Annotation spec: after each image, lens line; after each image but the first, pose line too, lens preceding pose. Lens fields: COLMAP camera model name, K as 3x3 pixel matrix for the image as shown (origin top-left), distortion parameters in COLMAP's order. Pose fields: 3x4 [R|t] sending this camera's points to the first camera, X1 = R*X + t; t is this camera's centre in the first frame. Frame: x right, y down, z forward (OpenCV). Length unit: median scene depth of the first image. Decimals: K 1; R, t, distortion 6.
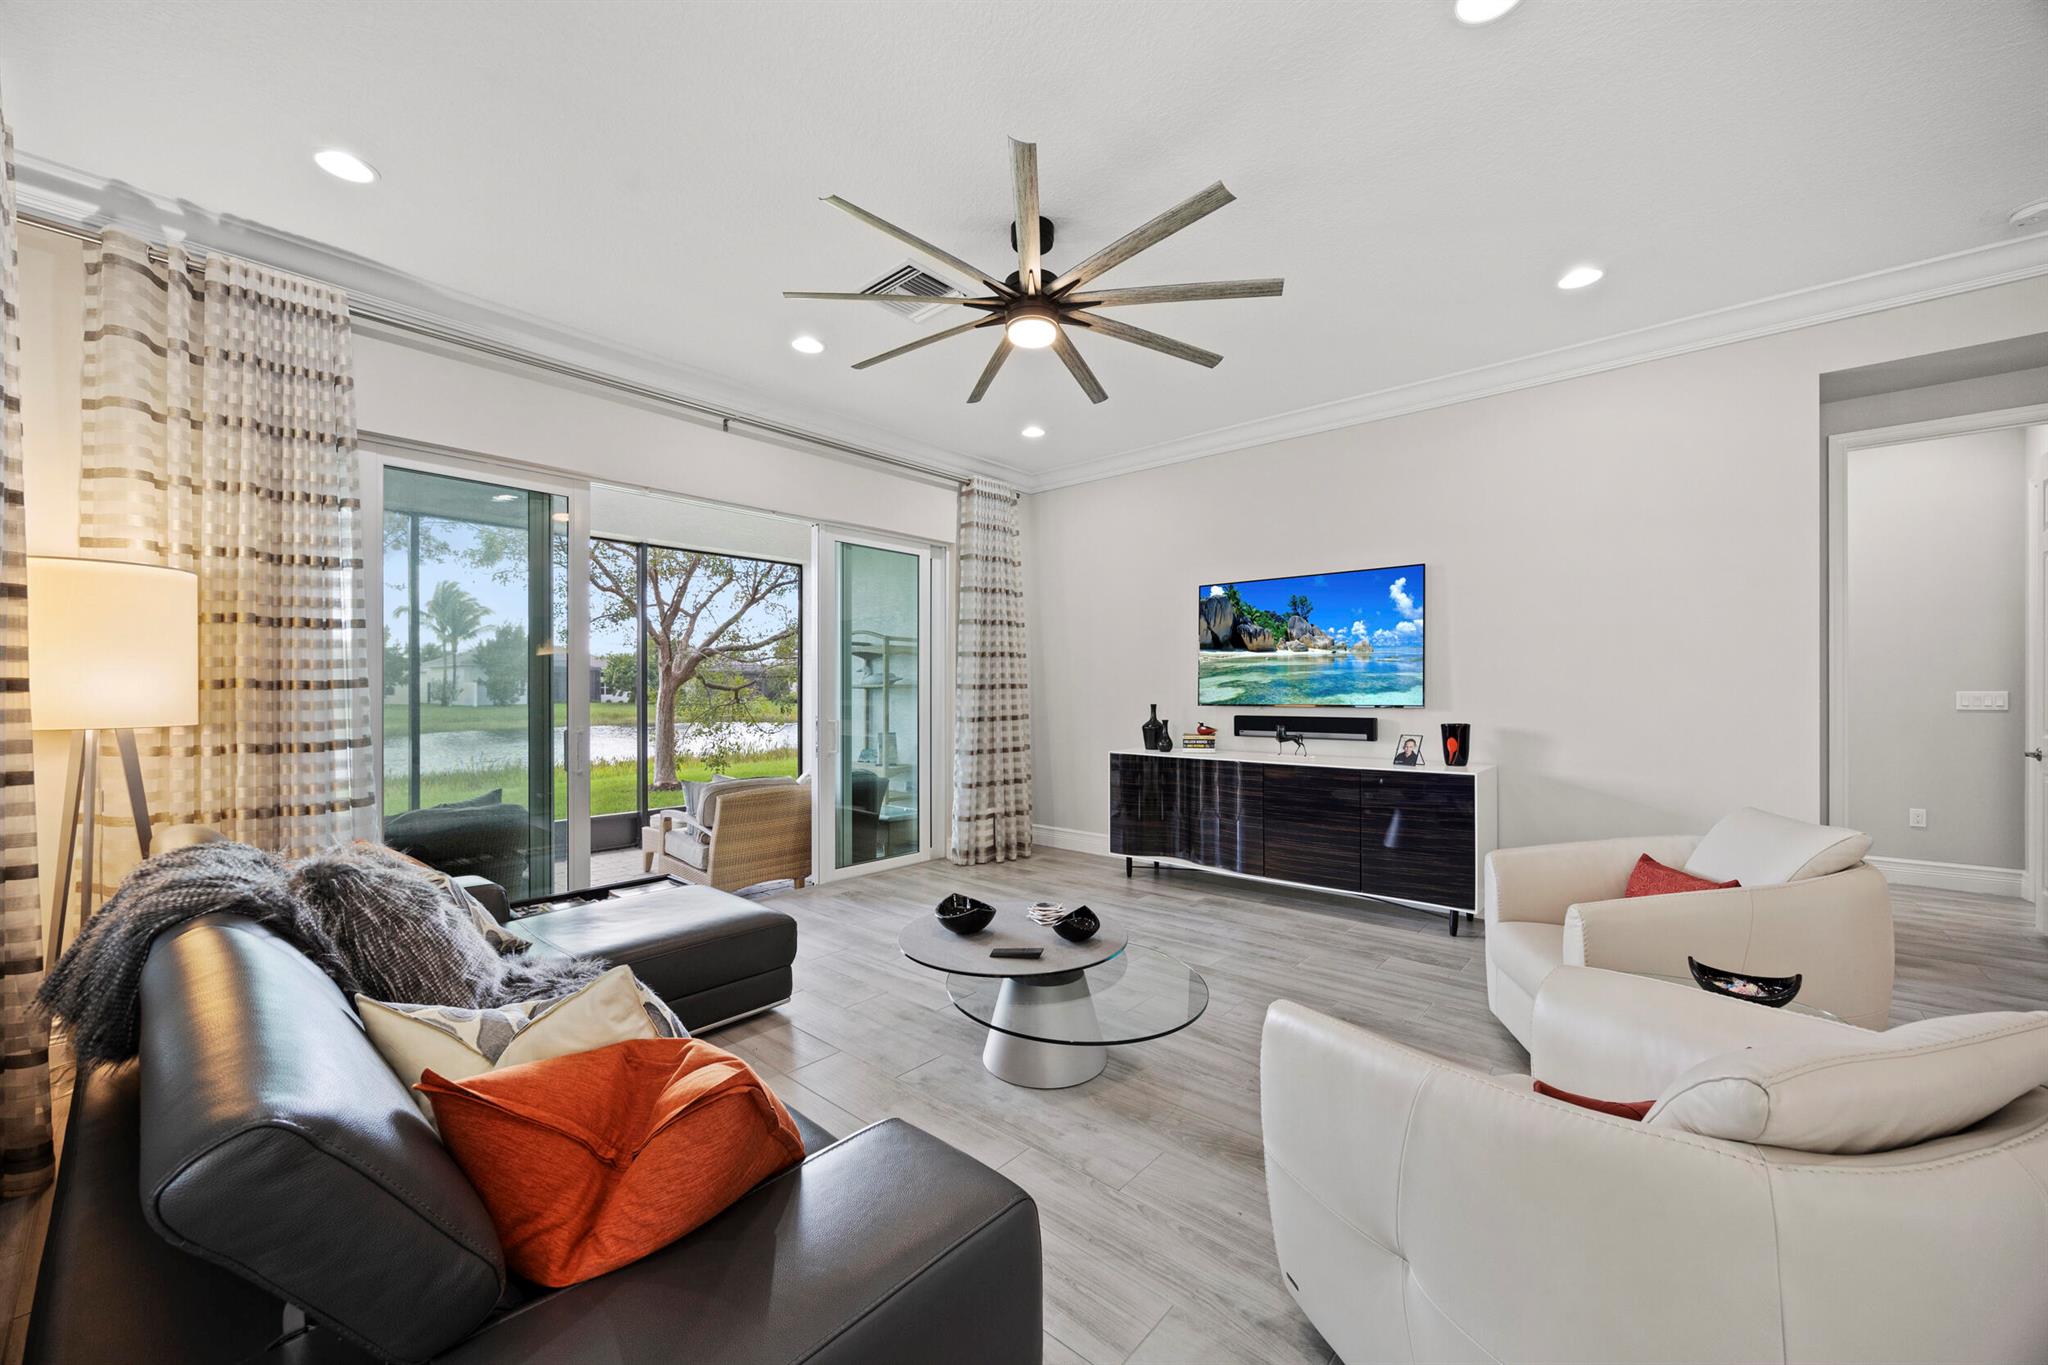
lens RADIAL K [[779.8, 0, 1029.1], [0, 779.8, 691.7], [0, 0, 1]] dist [-0.004967, 0.000613]
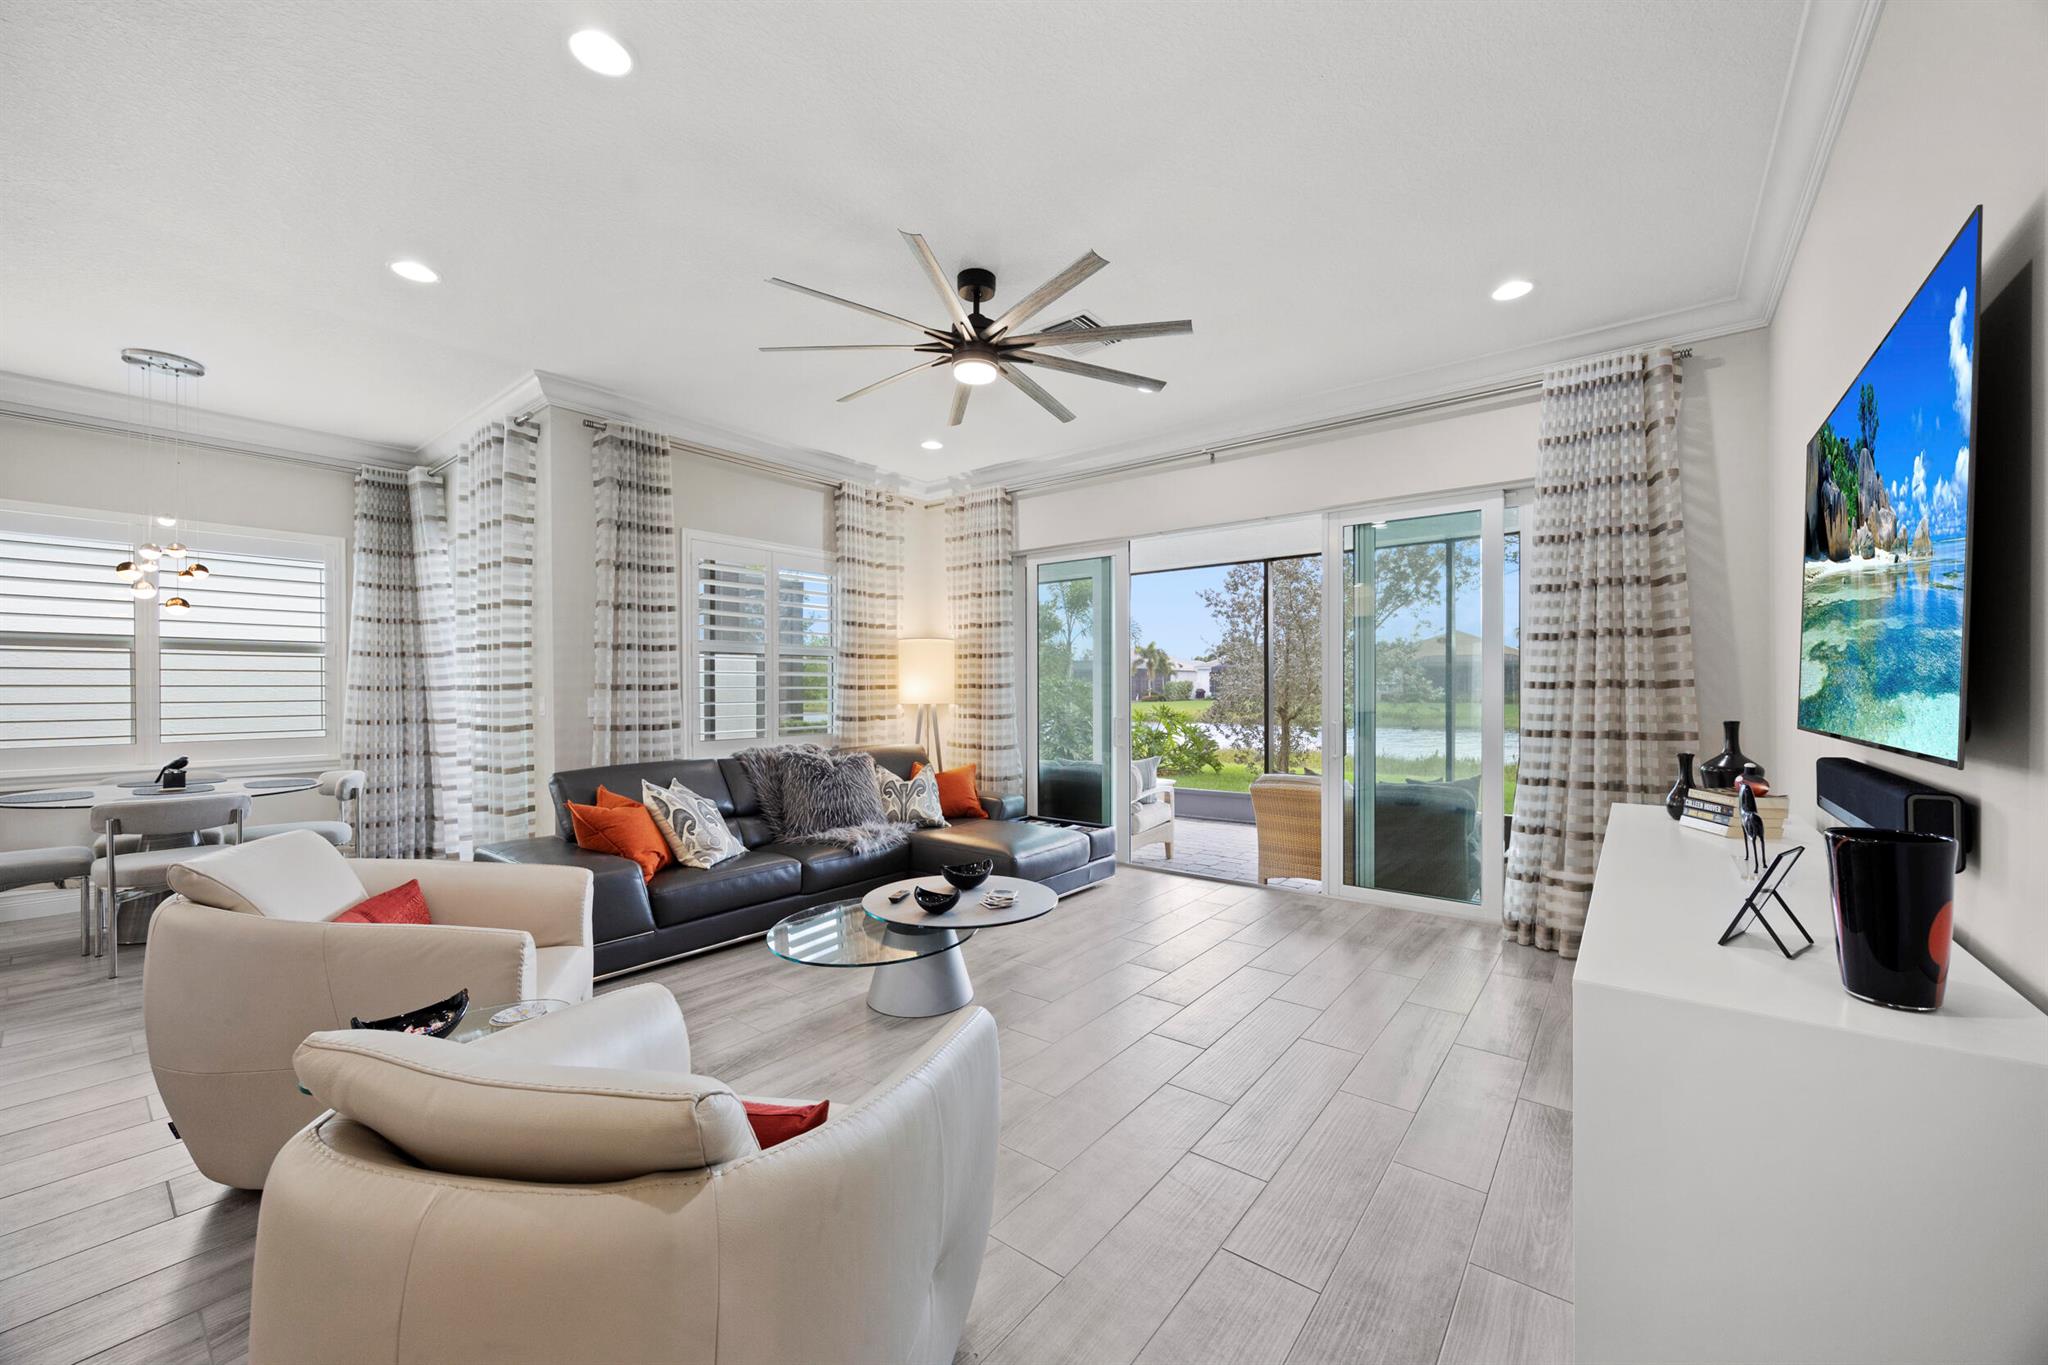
lens RADIAL K [[779.8, 0, 1026.5], [0, 779.8, 689.0], [0, 0, 1]] dist [-0.004967, 0.000613]
pose [[0.045824, 0.003168, -0.998944, 0.626903], [-0.001425, 0.999994, 0.003106, -0.004416], [0.998949, 0.001281, 0.045829, 0.566243]]
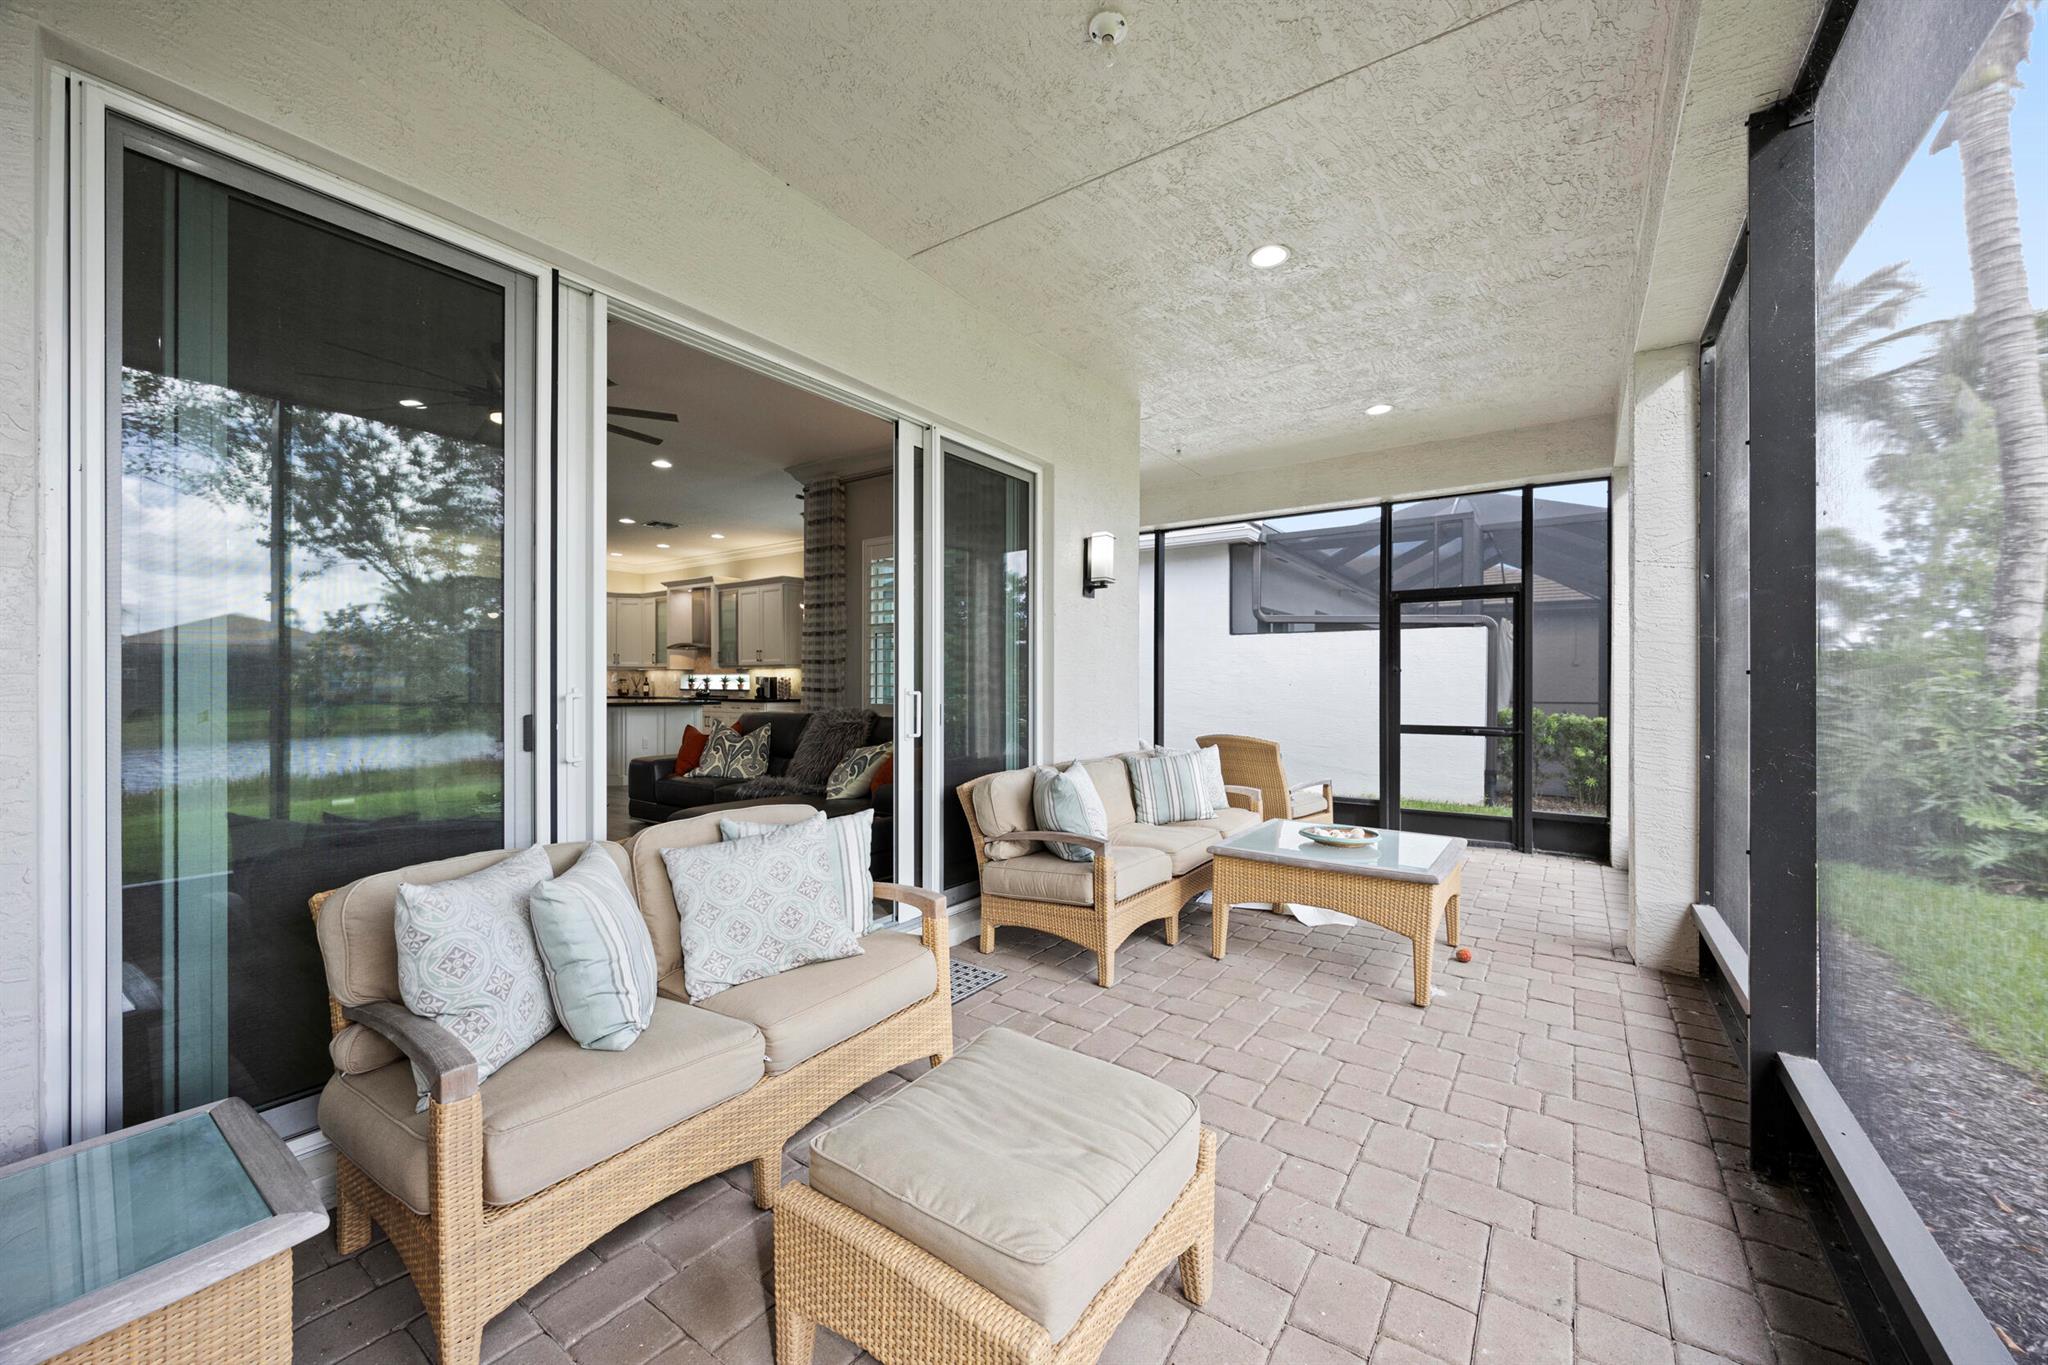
lens RADIAL K [[779.8, 0, 1019.7], [0, 779.8, 690.3], [0, 0, 1]] dist [-0.004967, 0.000613]
pose [[-0.995717, -0.001251, -0.092446, -0.473779], [-0.002300, 0.999934, 0.011245, 0.027966], [0.092426, 0.011409, -0.995654, 1.452550]]
